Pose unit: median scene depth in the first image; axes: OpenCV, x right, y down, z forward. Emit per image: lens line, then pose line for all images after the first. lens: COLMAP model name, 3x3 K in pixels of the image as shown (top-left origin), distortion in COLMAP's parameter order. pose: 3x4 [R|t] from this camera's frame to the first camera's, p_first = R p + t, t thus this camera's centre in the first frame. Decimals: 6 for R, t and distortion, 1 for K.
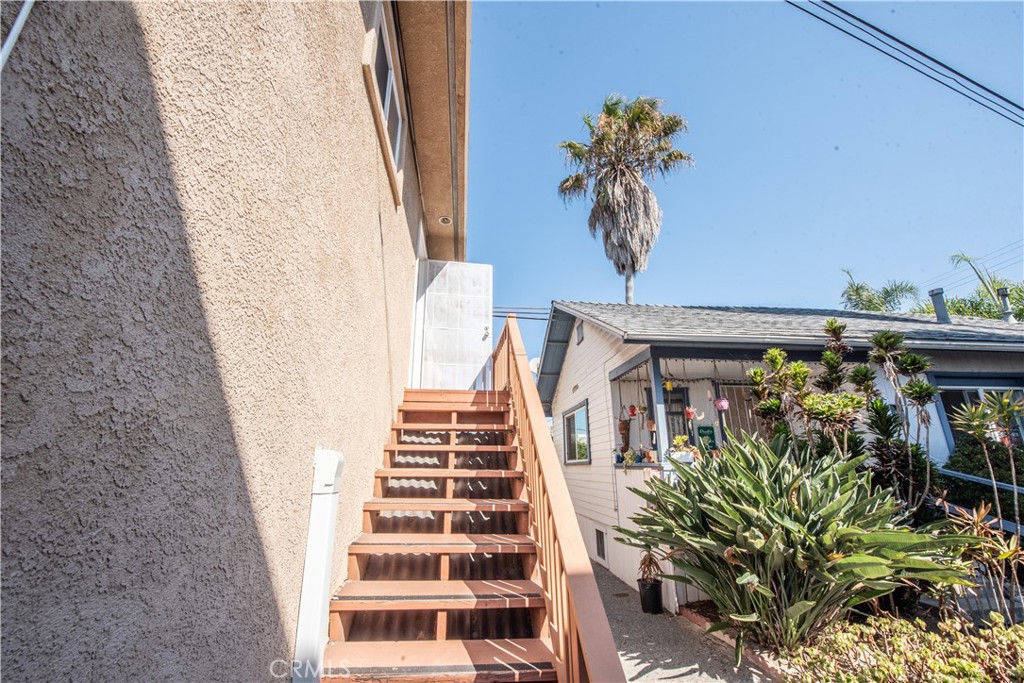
lens RADIAL K [[413.4, 0, 508.4], [0, 413.4, 347.4], [0, 0, 1]] dist [-0.007627, -0.004543]
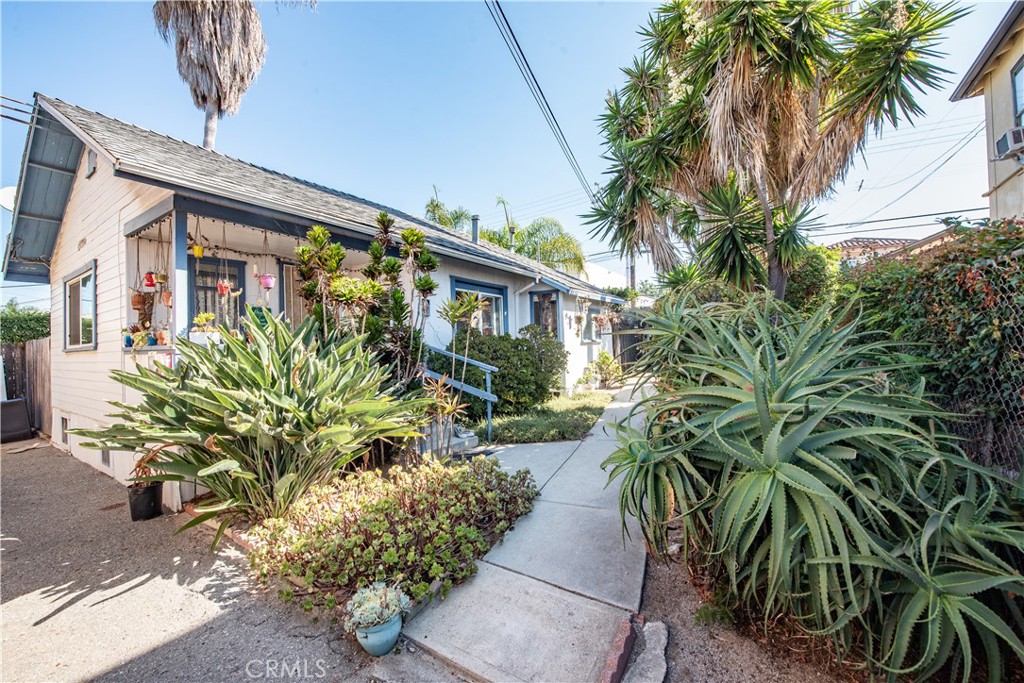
lens RADIAL K [[413.4, 0, 508.4], [0, 413.4, 347.4], [0, 0, 1]] dist [-0.007627, -0.004543]
pose [[0.641258, -0.005569, 0.767305, 0.161899], [-0.196457, 0.965452, 0.171192, 0.019186], [-0.741750, -0.260521, 0.618010, 0.025684]]
